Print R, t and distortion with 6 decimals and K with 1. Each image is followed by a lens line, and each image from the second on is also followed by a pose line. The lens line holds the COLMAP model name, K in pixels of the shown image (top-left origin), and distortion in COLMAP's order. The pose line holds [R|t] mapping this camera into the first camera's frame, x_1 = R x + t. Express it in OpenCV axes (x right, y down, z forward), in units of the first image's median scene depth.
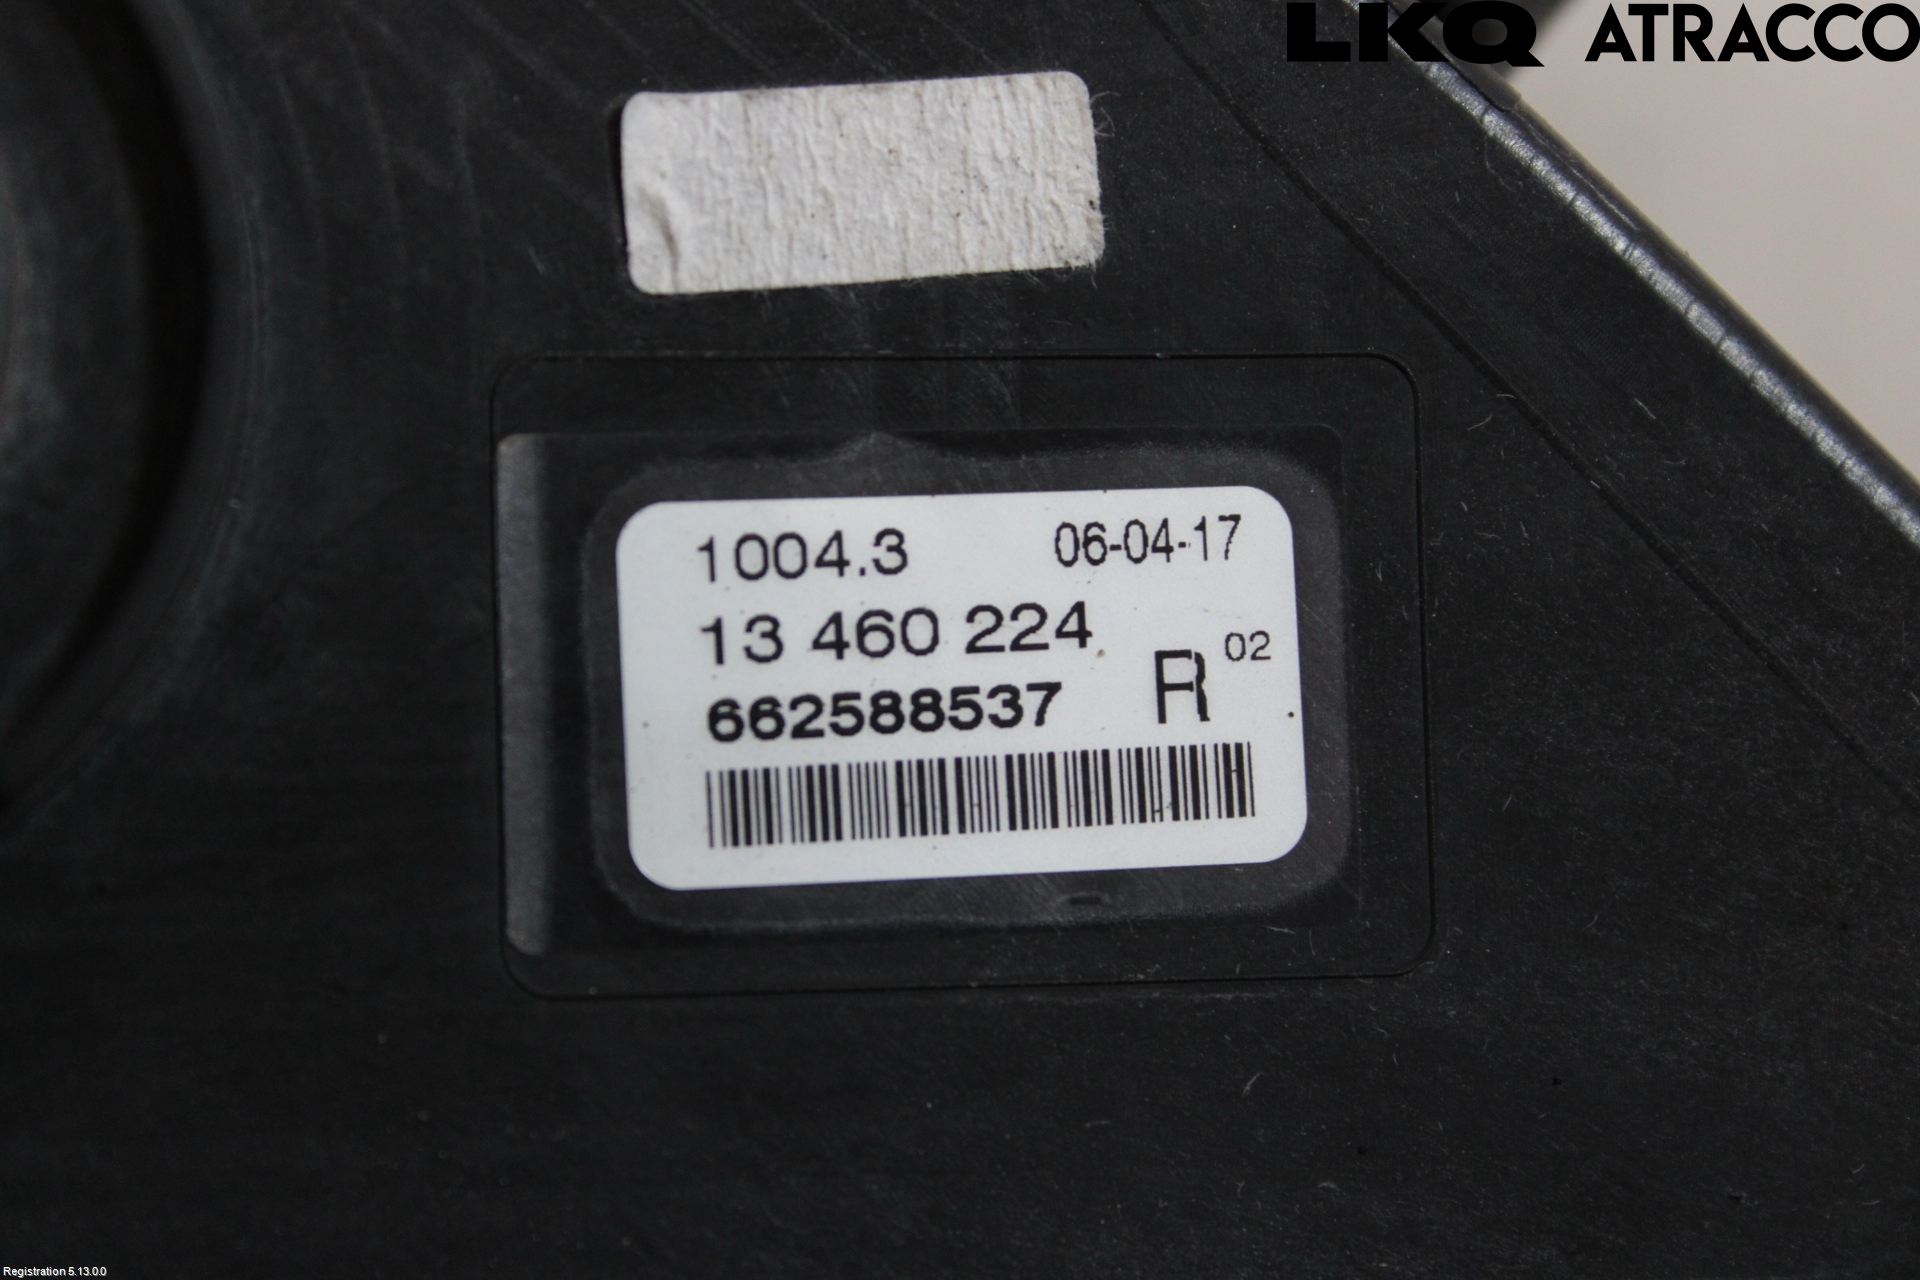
lens RADIAL K [[4906.5, 0, 960.0], [0, 4906.5, 640.3], [0, 0, 1]] dist [0.011220, 0.000000]
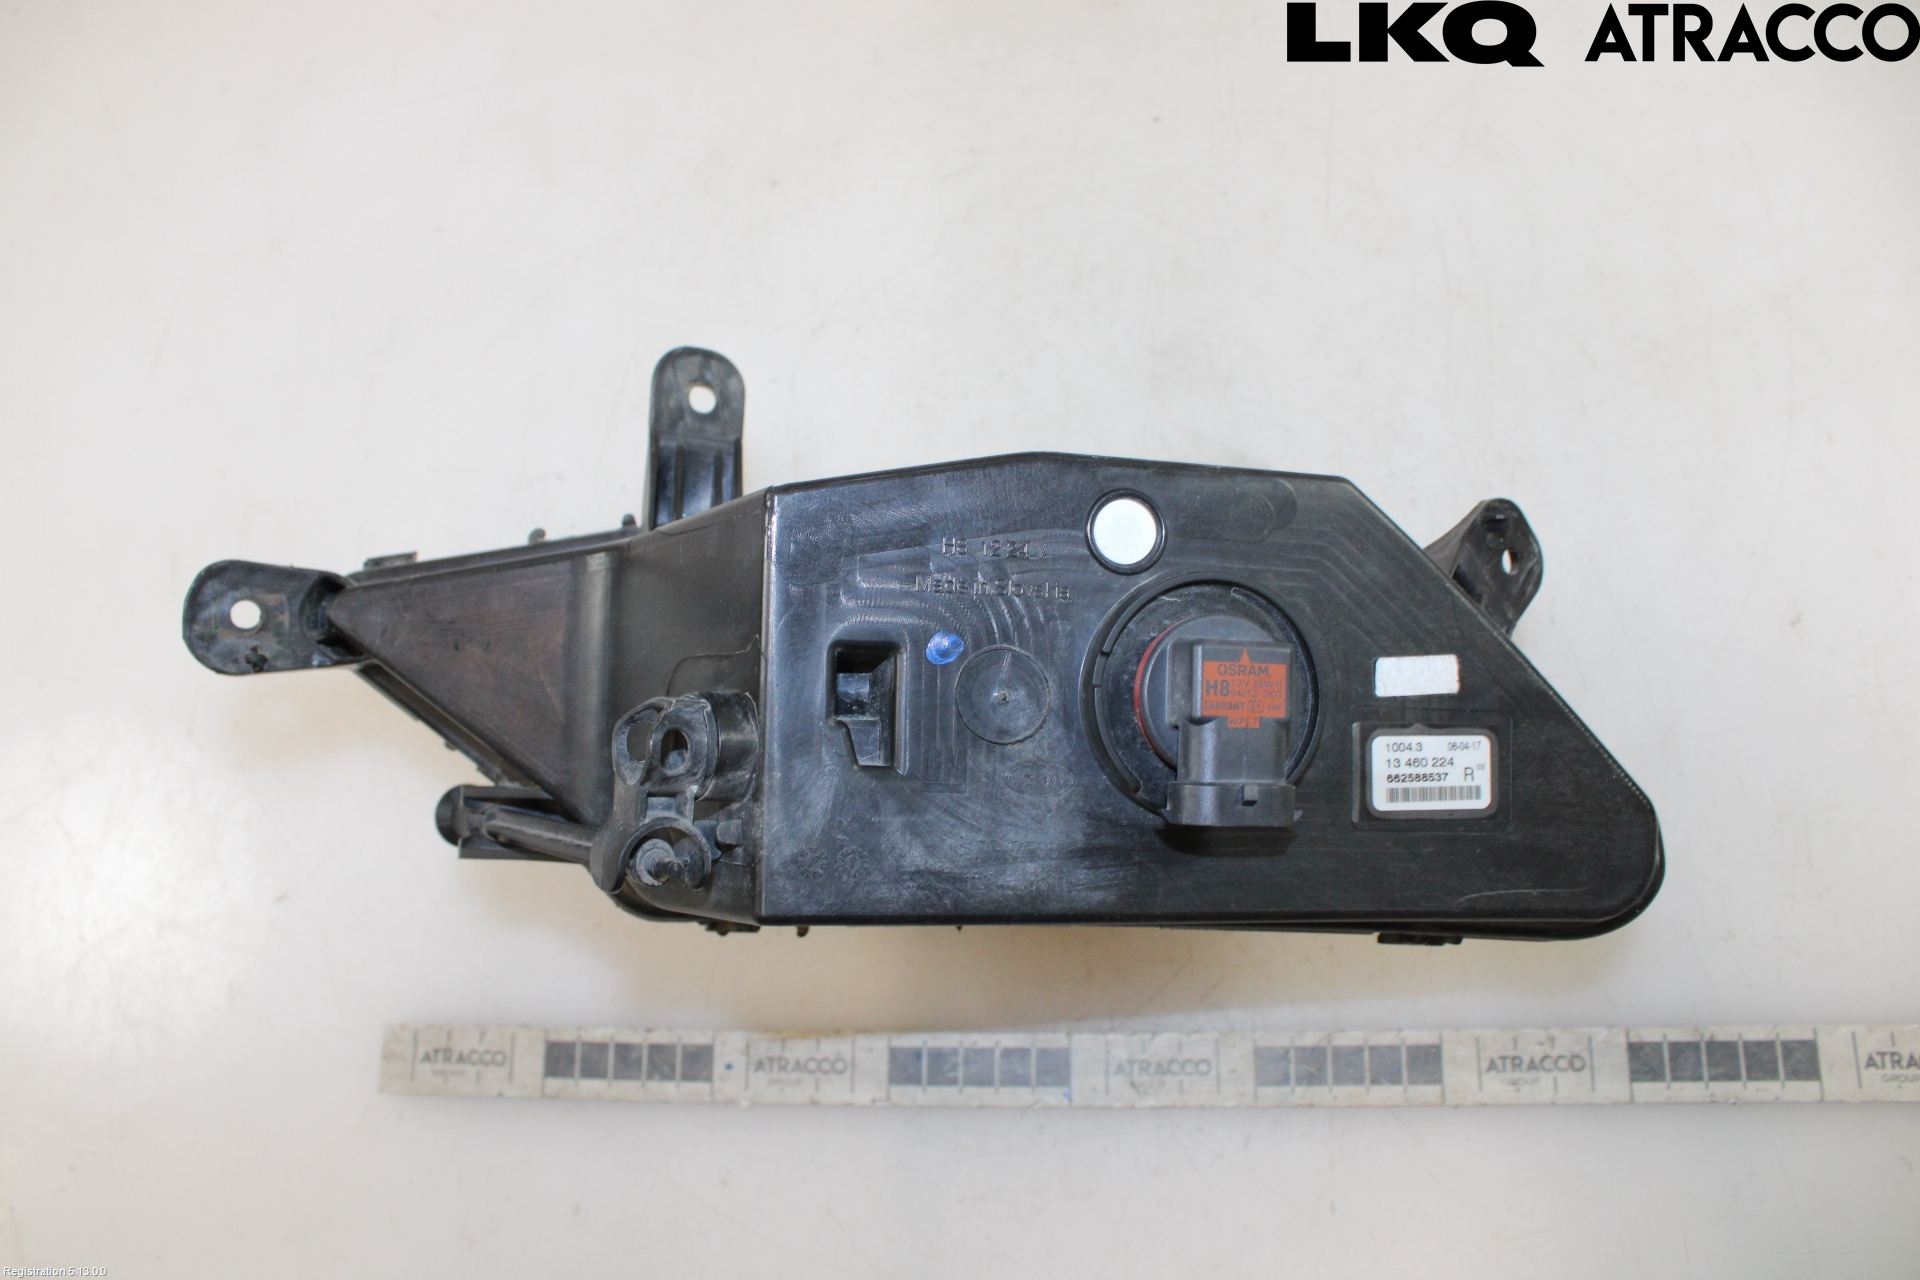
lens RADIAL K [[1606.4, 0, 957.9], [0, 1606.4, 639.0], [0, 0, 1]] dist [0.001238, 0.015327]
pose [[0.894683, -0.010318, -0.446582, 0.314164], [-0.019827, 0.997831, -0.062776, -0.015611], [0.446261, 0.065019, 0.892538, -0.760539]]
